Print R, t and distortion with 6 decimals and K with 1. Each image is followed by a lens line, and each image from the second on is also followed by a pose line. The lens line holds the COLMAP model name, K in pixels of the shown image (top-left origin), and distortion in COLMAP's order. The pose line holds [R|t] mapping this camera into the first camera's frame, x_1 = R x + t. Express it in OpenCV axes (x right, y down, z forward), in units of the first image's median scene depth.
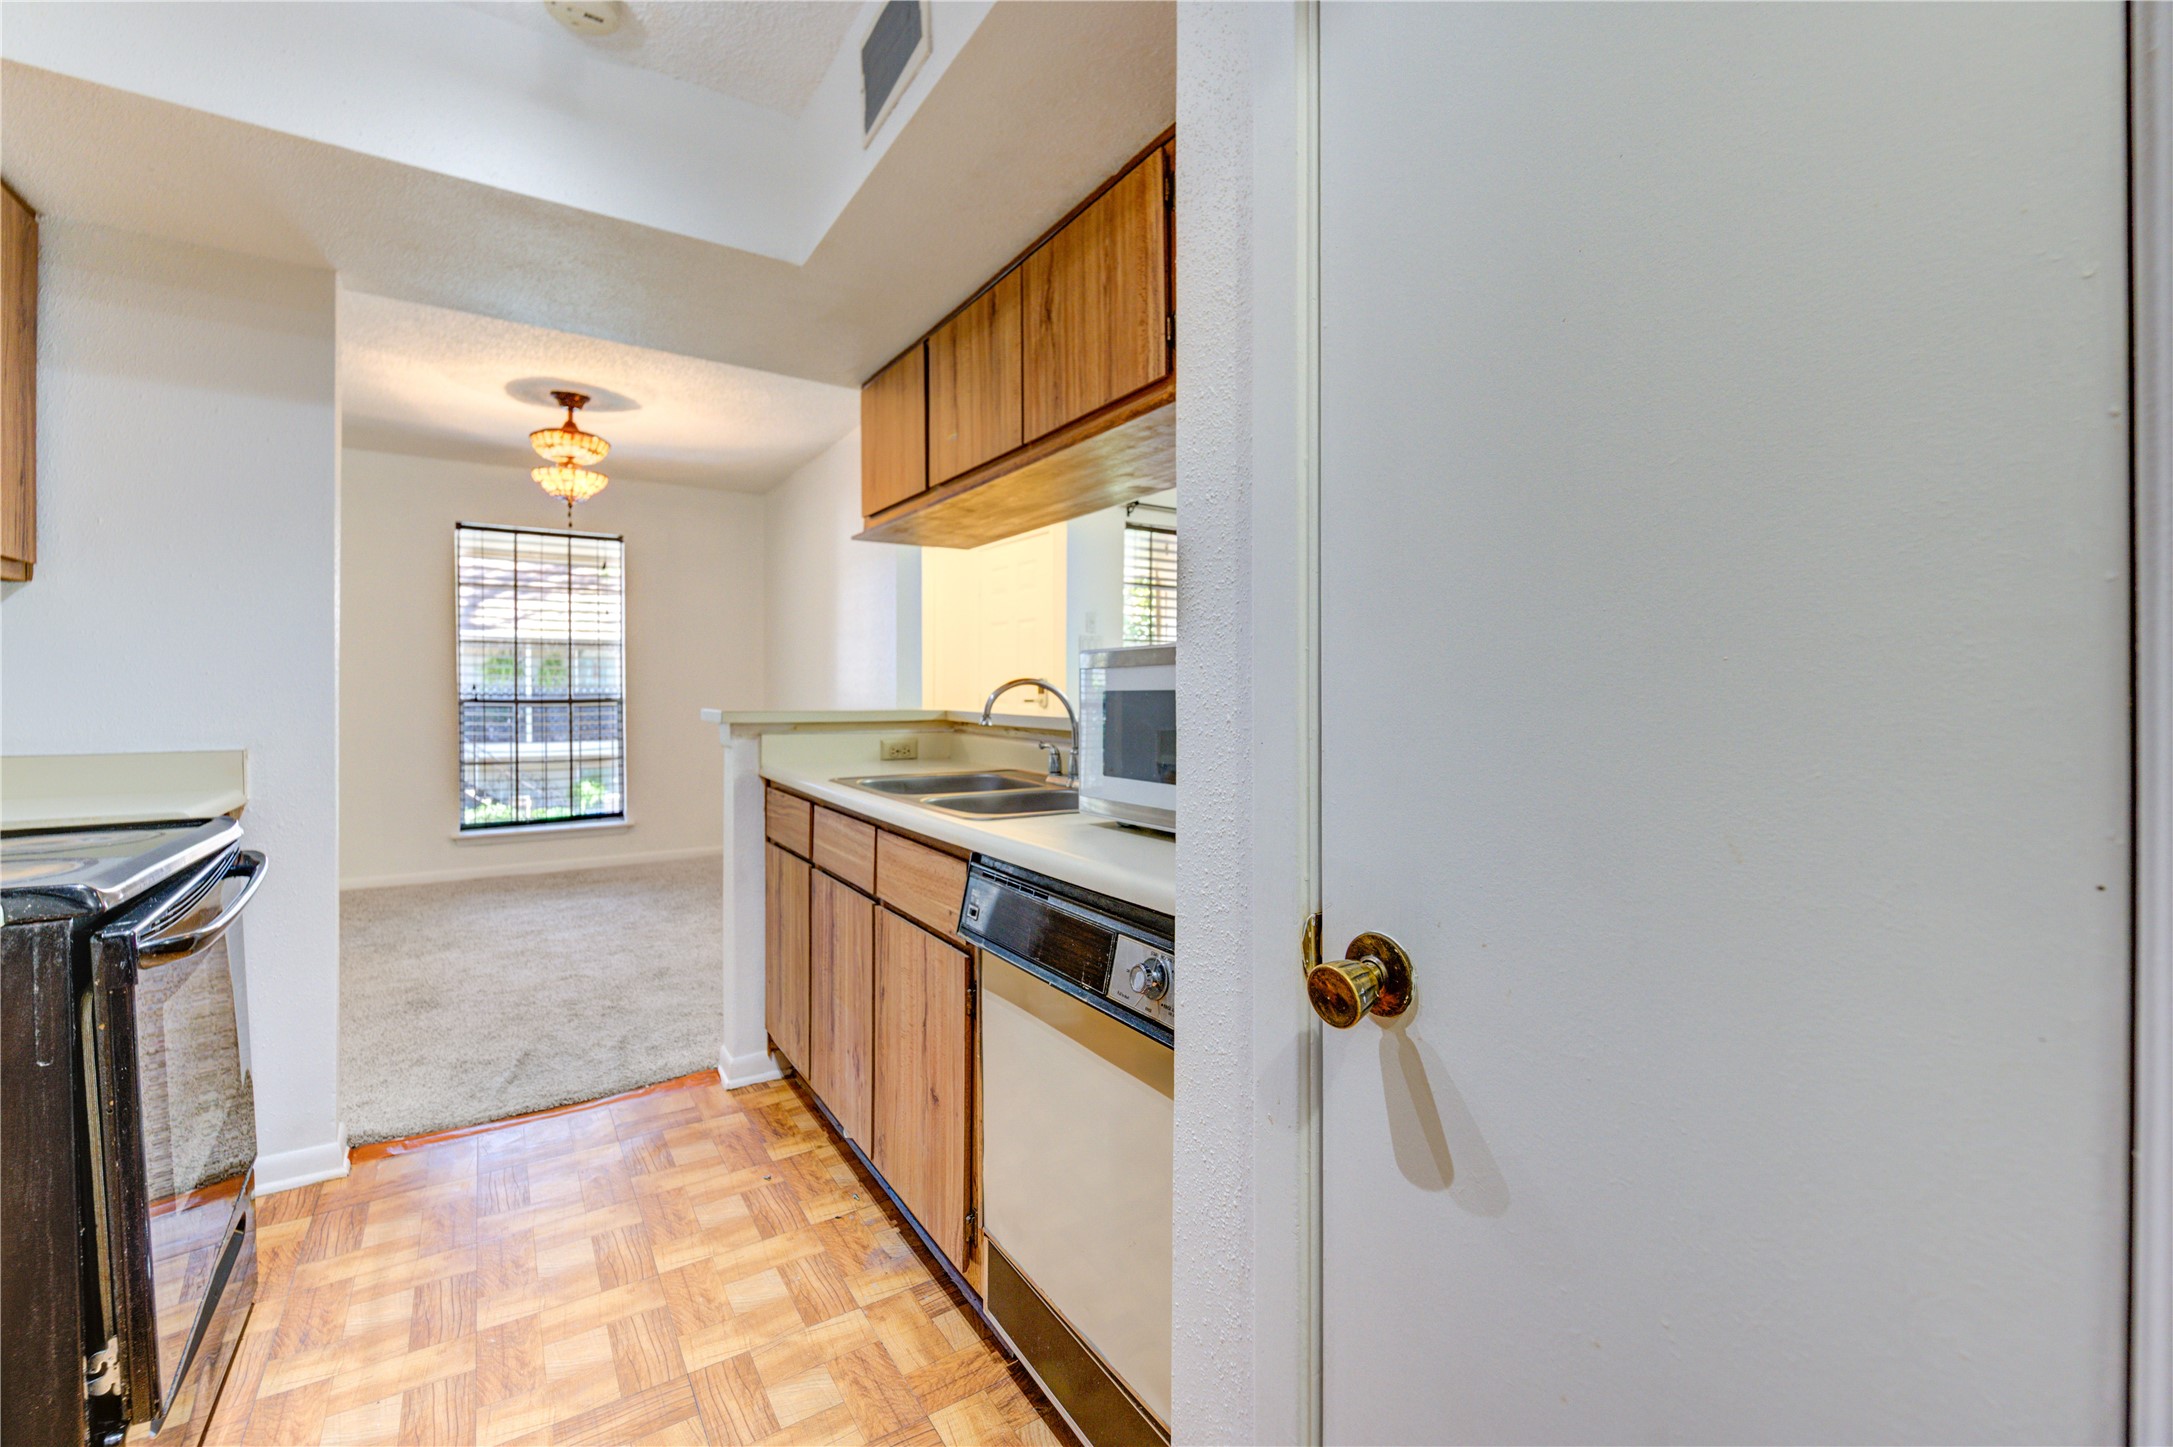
lens RADIAL K [[892.9, 0, 1055.3], [0, 892.9, 695.2], [0, 0, 1]] dist [-0.008894, -0.005651]
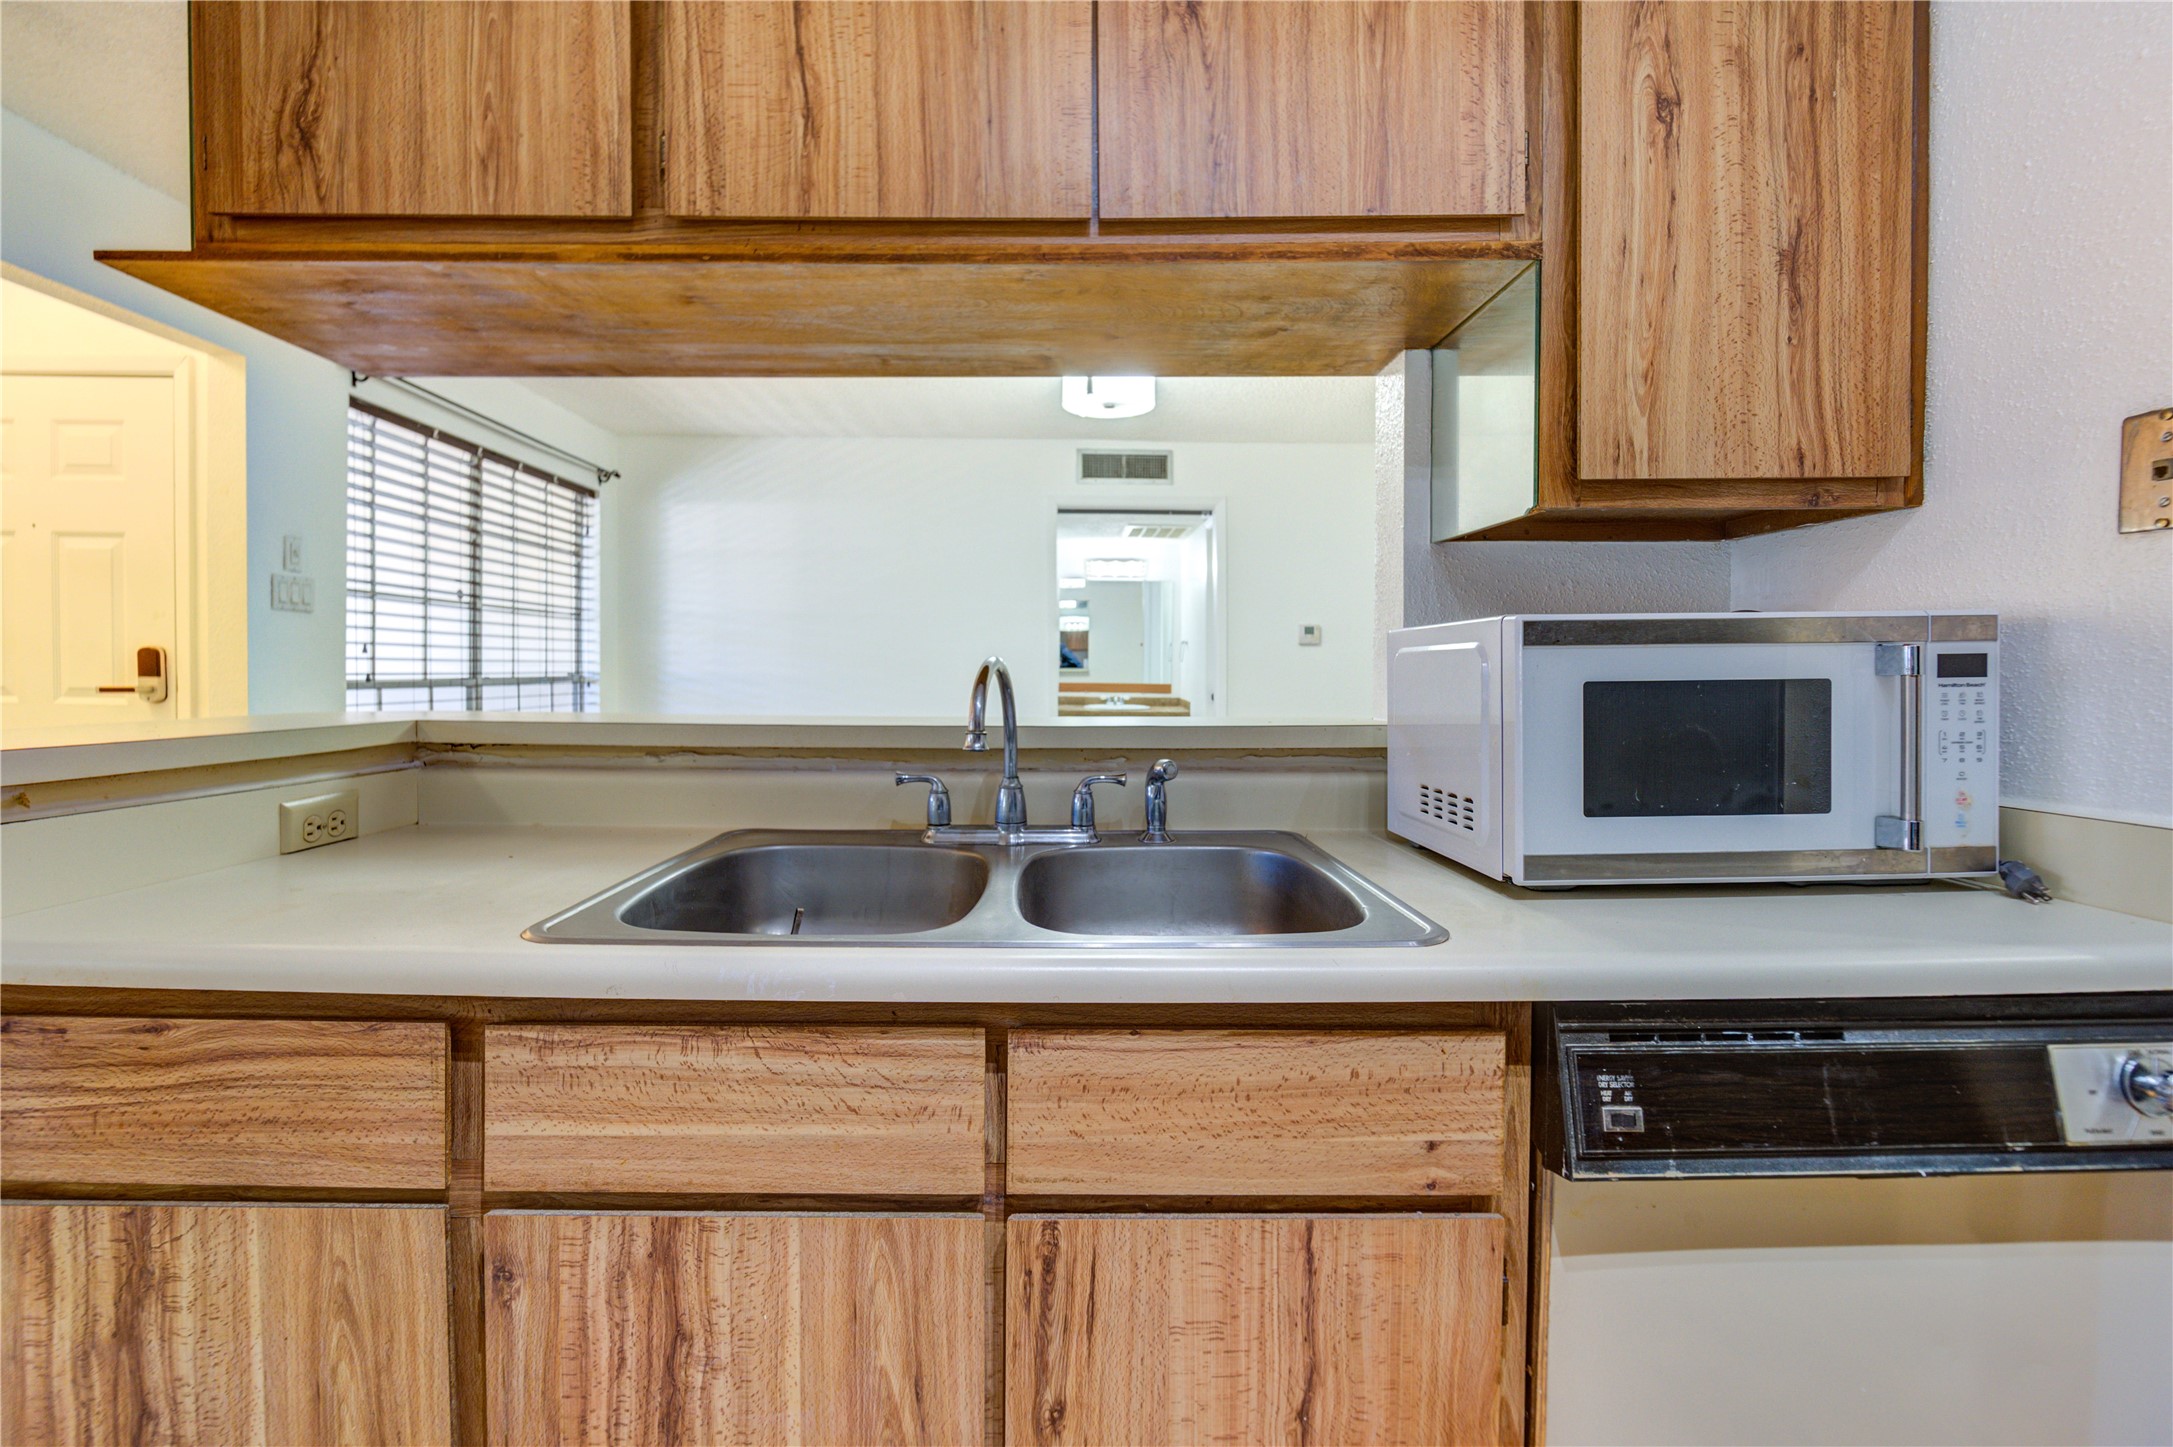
lens RADIAL K [[898.0, 0, 1050.2], [0, 898.0, 684.7], [0, 0, 1]] dist [-0.011016, -0.000063]
pose [[0.527423, -0.014699, 0.849476, -0.429435], [0.004480, 0.999885, 0.014520, -0.008387], [-0.849591, -0.003853, 0.527428, 0.625038]]
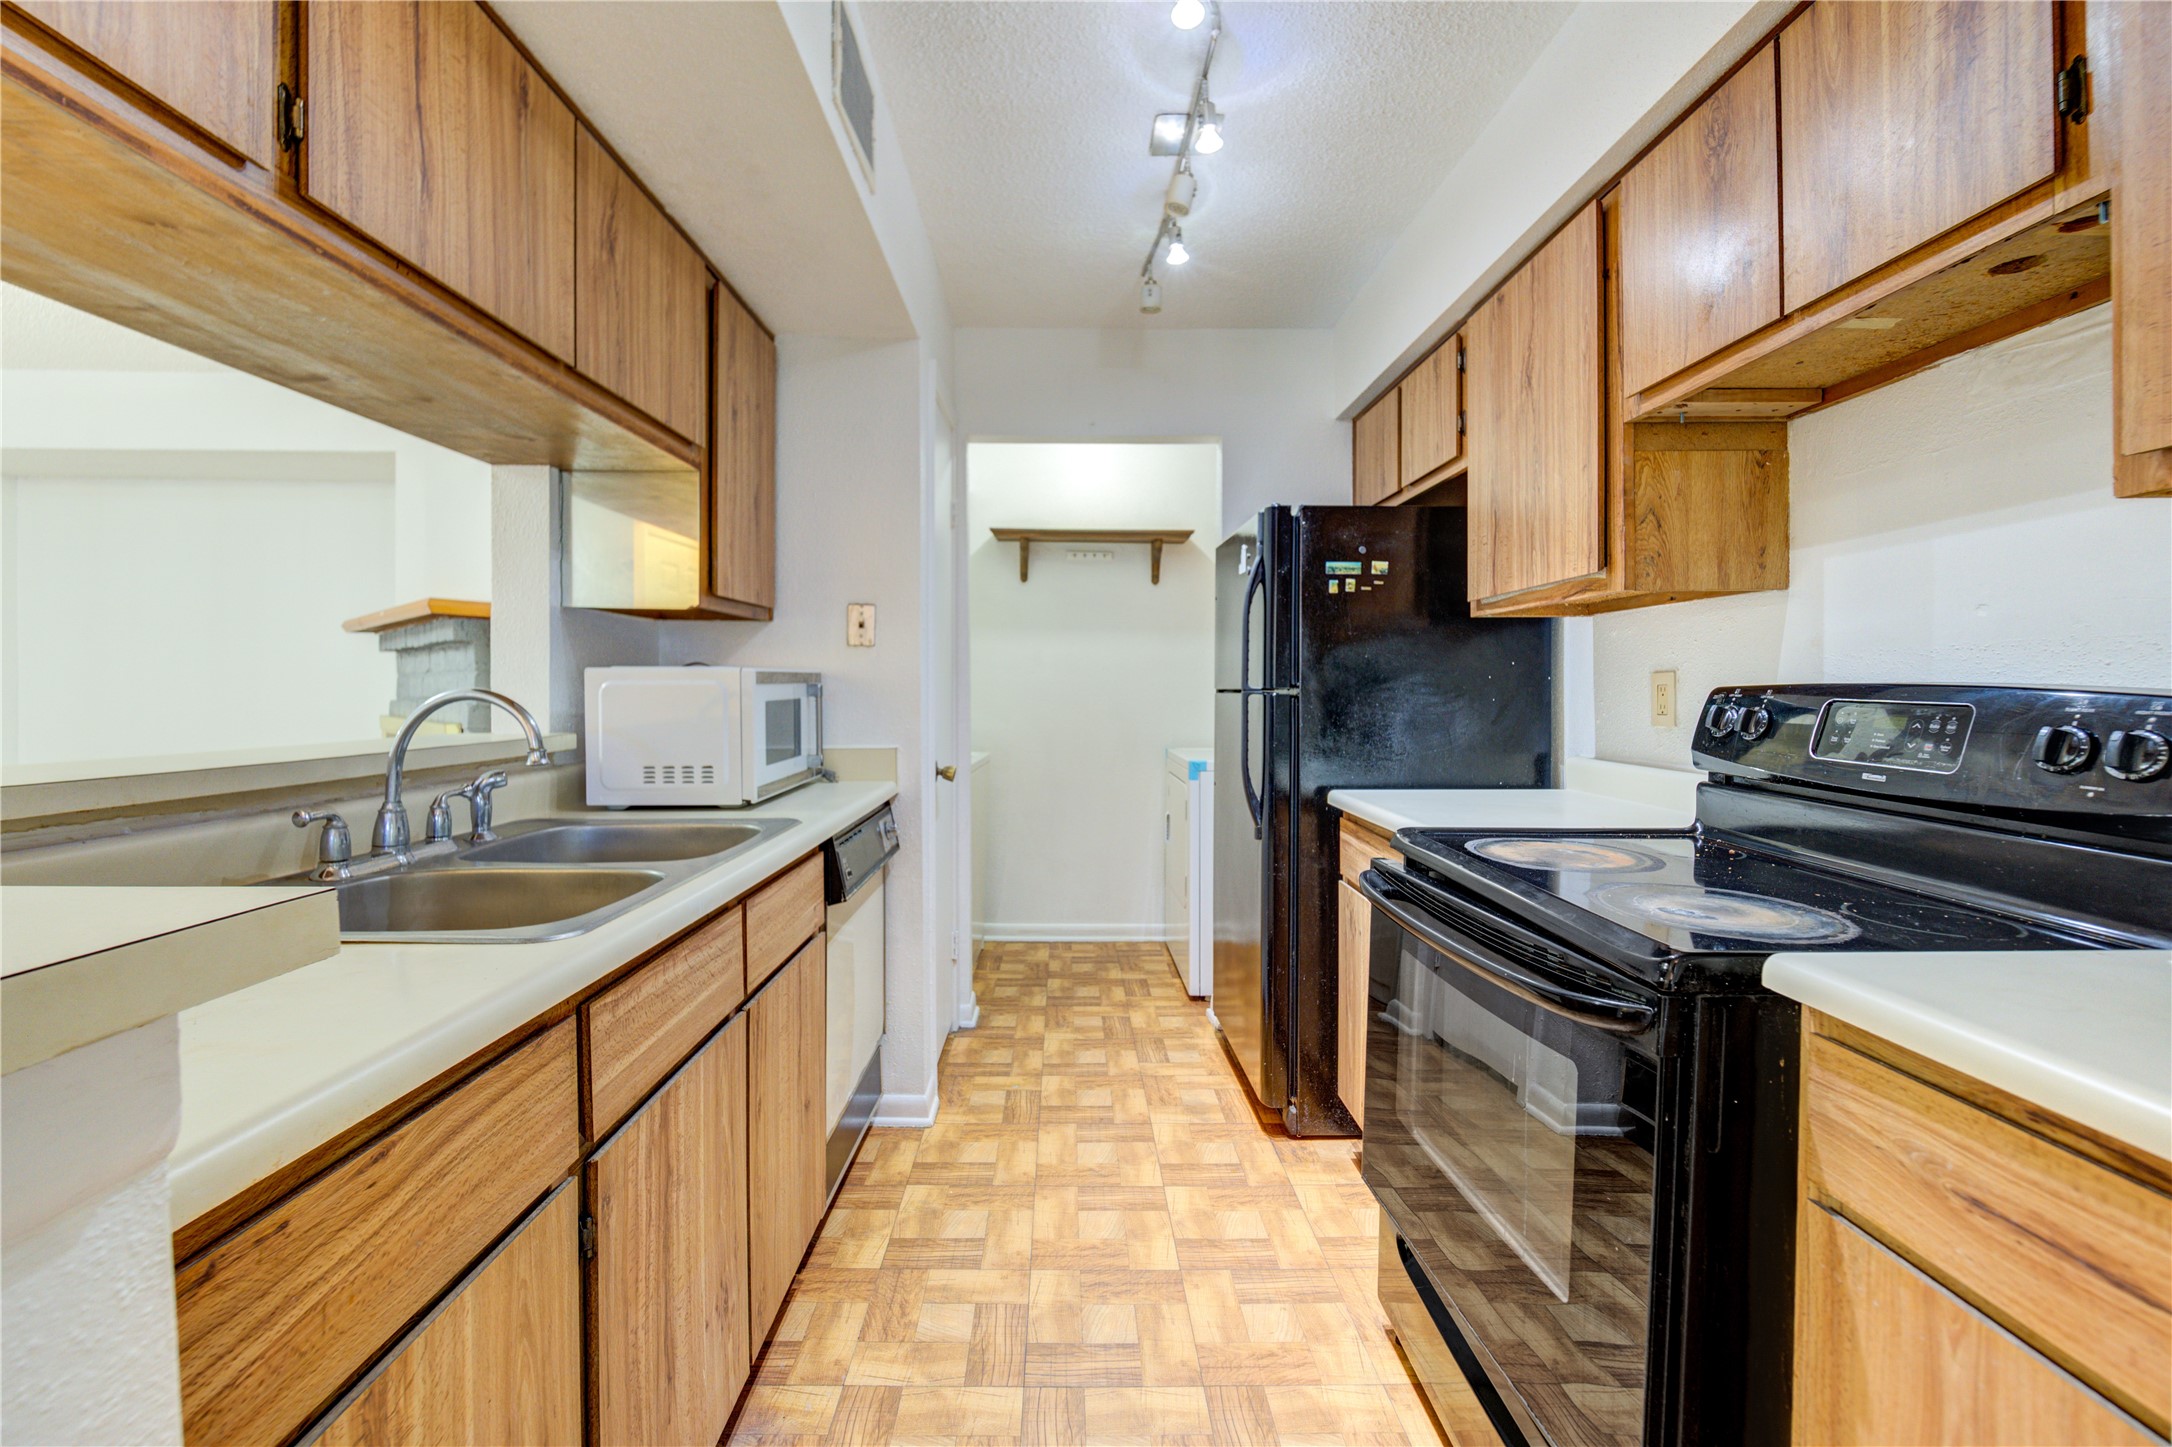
lens RADIAL K [[877.7, 0, 1077.2], [0, 877.7, 698.1], [0, 0, 1]] dist [-0.004050, -0.002265]
pose [[-0.852757, -0.010341, 0.522206, -0.643300], [0.000104, 0.999801, 0.019968, -0.022253], [-0.522308, 0.017083, -0.852586, 1.183511]]
